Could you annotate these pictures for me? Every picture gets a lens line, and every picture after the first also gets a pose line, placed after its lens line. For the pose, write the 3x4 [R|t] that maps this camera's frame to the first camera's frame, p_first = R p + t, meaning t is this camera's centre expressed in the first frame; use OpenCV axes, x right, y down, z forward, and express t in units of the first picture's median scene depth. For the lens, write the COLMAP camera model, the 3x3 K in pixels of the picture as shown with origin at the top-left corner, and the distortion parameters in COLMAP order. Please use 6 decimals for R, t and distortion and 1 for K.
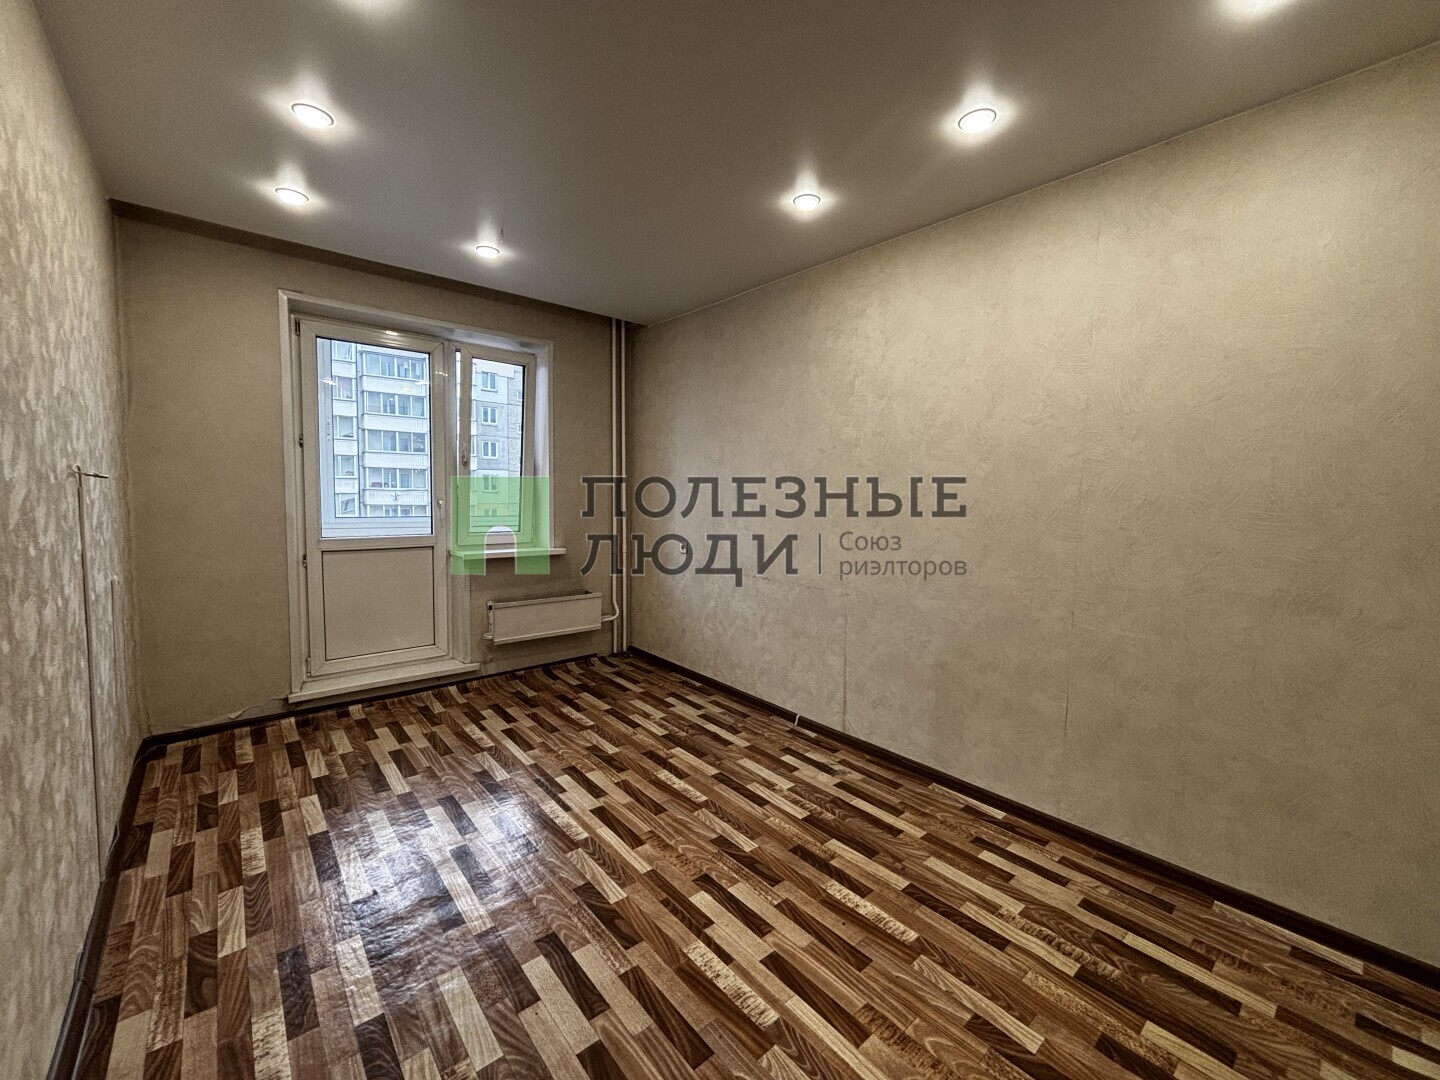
lens RADIAL K [[586.1, 0, 719.5], [0, 586.1, 533.3], [0, 0, 1]] dist [0.003576, -0.001035]
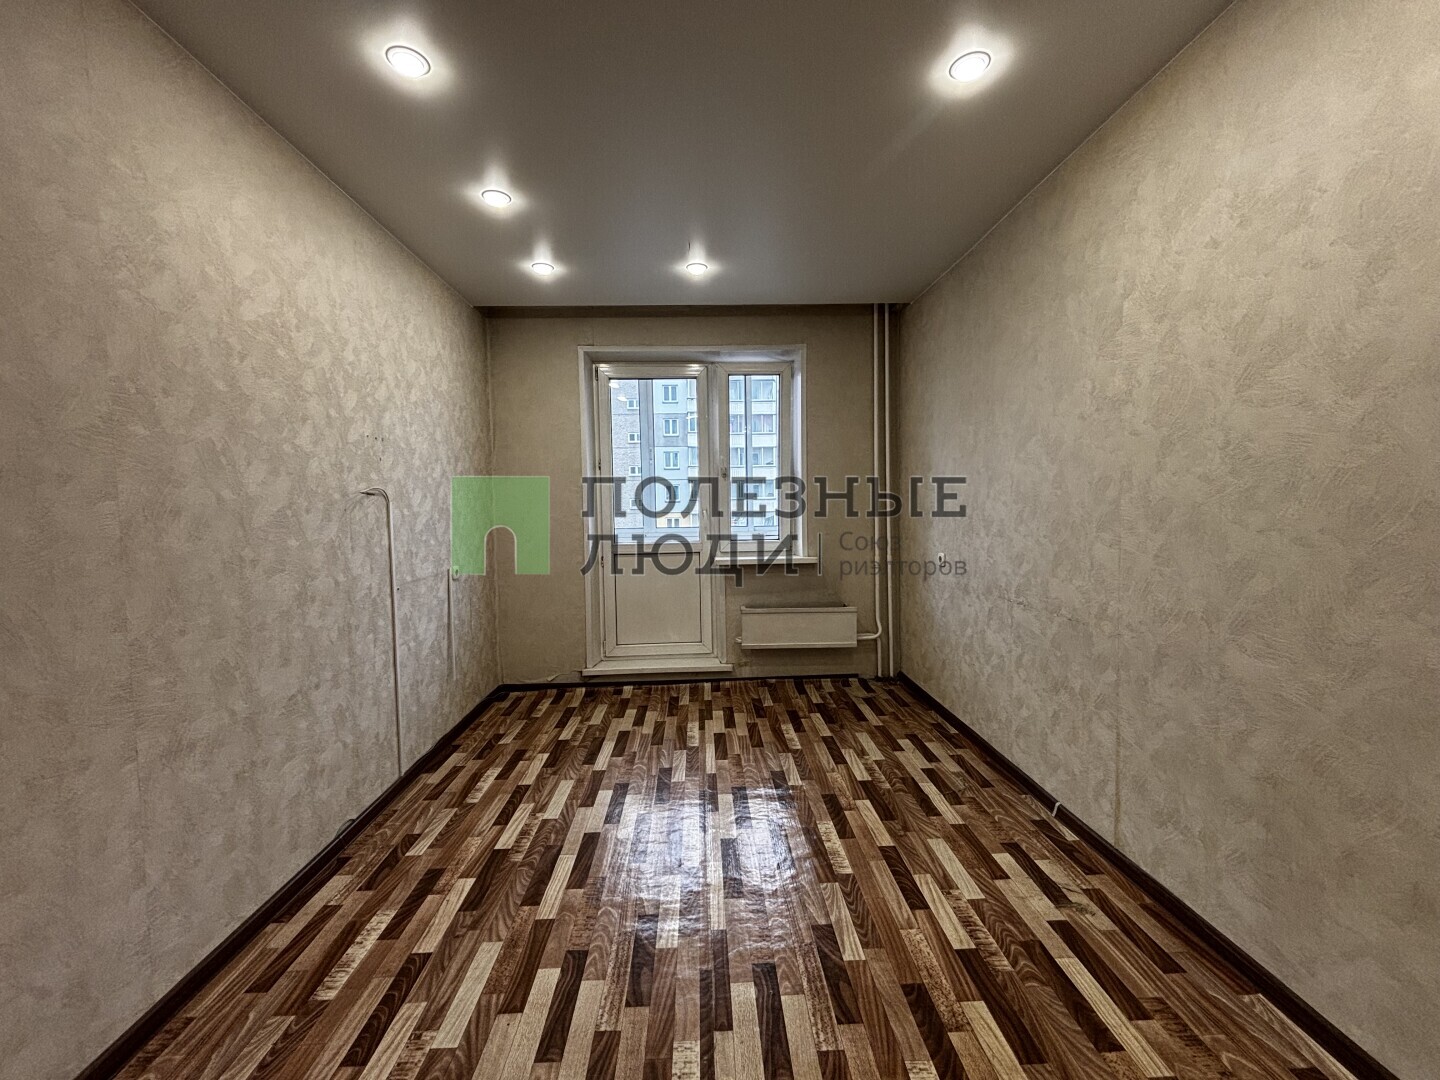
lens RADIAL K [[586.1, 0, 719.5], [0, 586.1, 533.3], [0, 0, 1]] dist [0.003576, -0.001035]
pose [[0.779484, -0.003655, -0.626412, 0.278054], [-0.010794, 0.999756, -0.019266, 0.009685], [0.626329, 0.021779, 0.779254, 0.214608]]
